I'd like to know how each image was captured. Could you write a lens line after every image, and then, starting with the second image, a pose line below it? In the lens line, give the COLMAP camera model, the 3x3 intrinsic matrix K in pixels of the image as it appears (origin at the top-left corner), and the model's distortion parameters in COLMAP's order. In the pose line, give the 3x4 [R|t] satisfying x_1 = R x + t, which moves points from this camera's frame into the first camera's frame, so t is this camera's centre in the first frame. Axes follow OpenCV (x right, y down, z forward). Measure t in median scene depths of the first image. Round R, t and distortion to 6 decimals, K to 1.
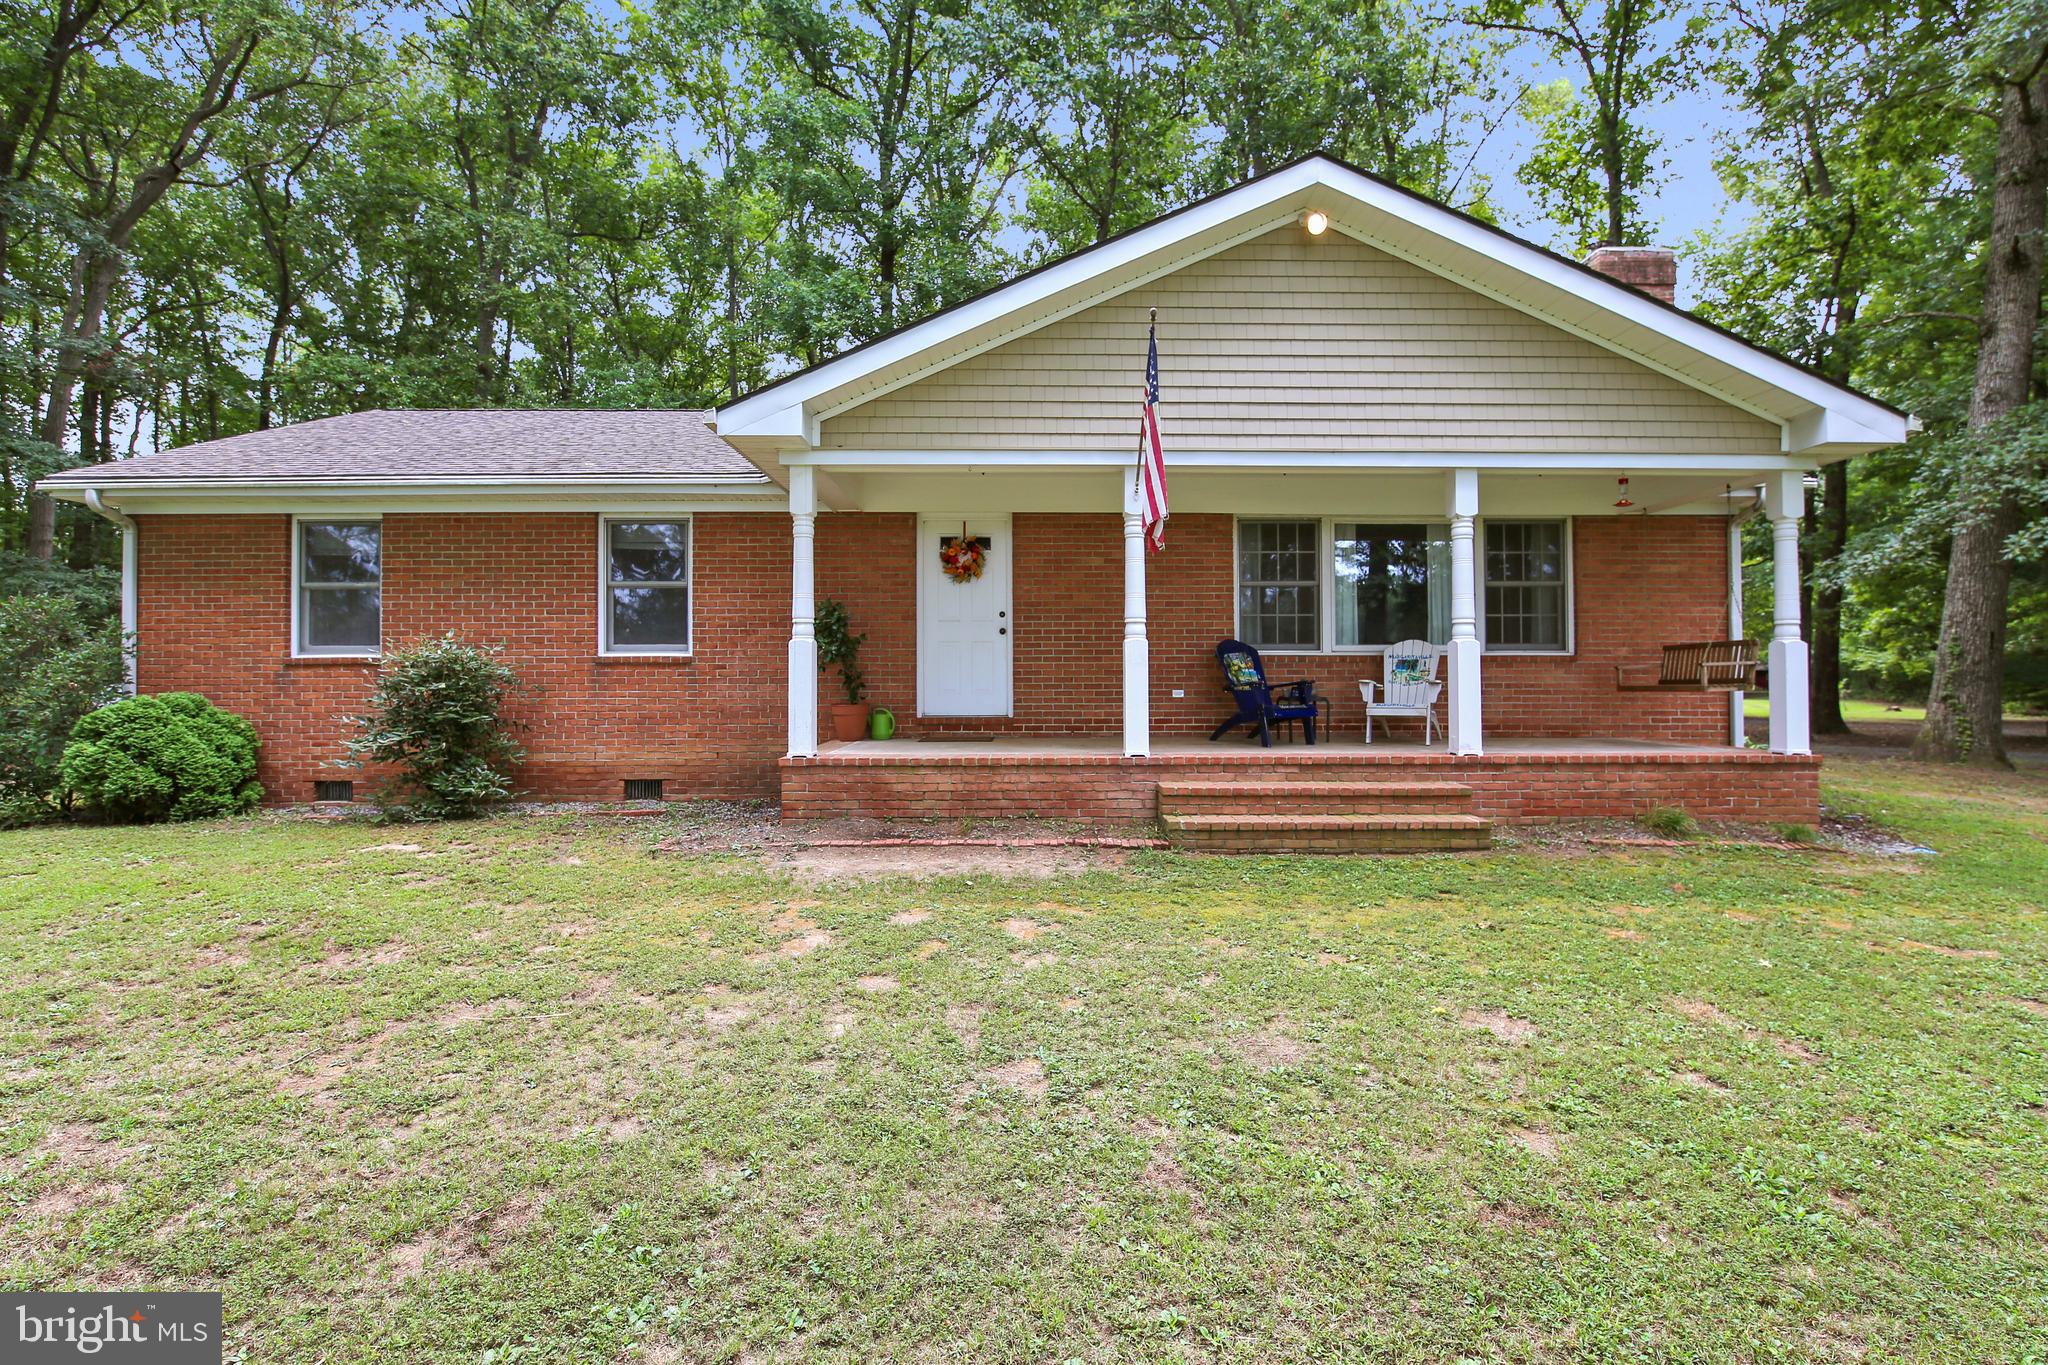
lens RADIAL K [[906.6, 0, 1031.1], [0, 906.6, 620.5], [0, 0, 1]] dist [0.004740, 0.000168]
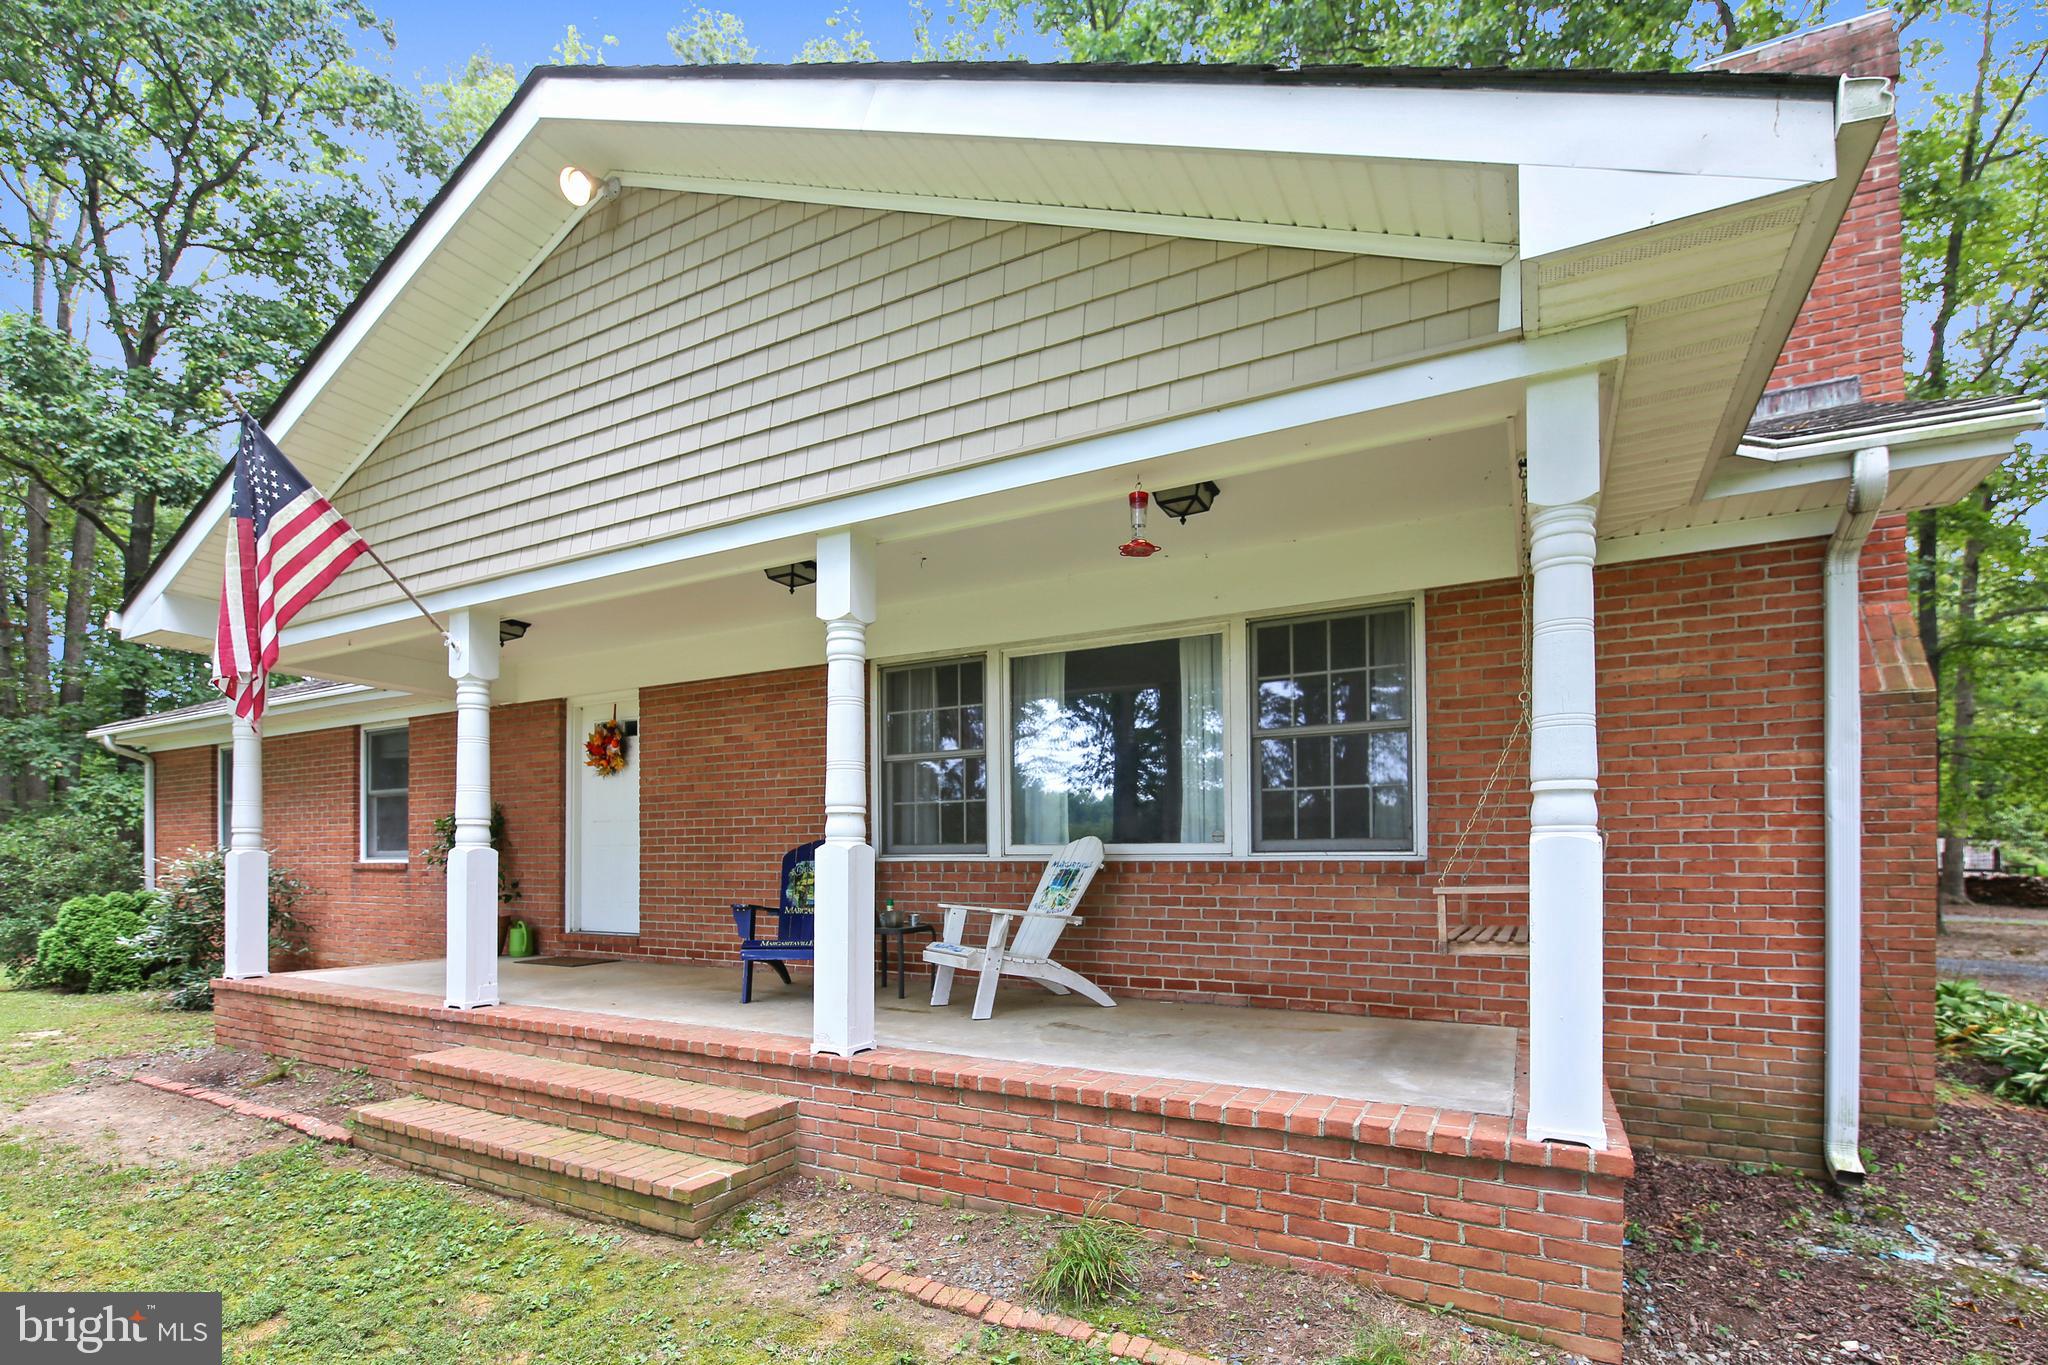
lens RADIAL K [[872.8, 0, 1022.3], [0, 872.8, 824.0], [0, 0, 1]] dist [0.001632, 0.000034]
pose [[0.870271, -0.019842, -0.492174, 0.749894], [0.029152, 0.999512, 0.011252, 0.005724], [0.491710, -0.024140, 0.870424, 0.529351]]
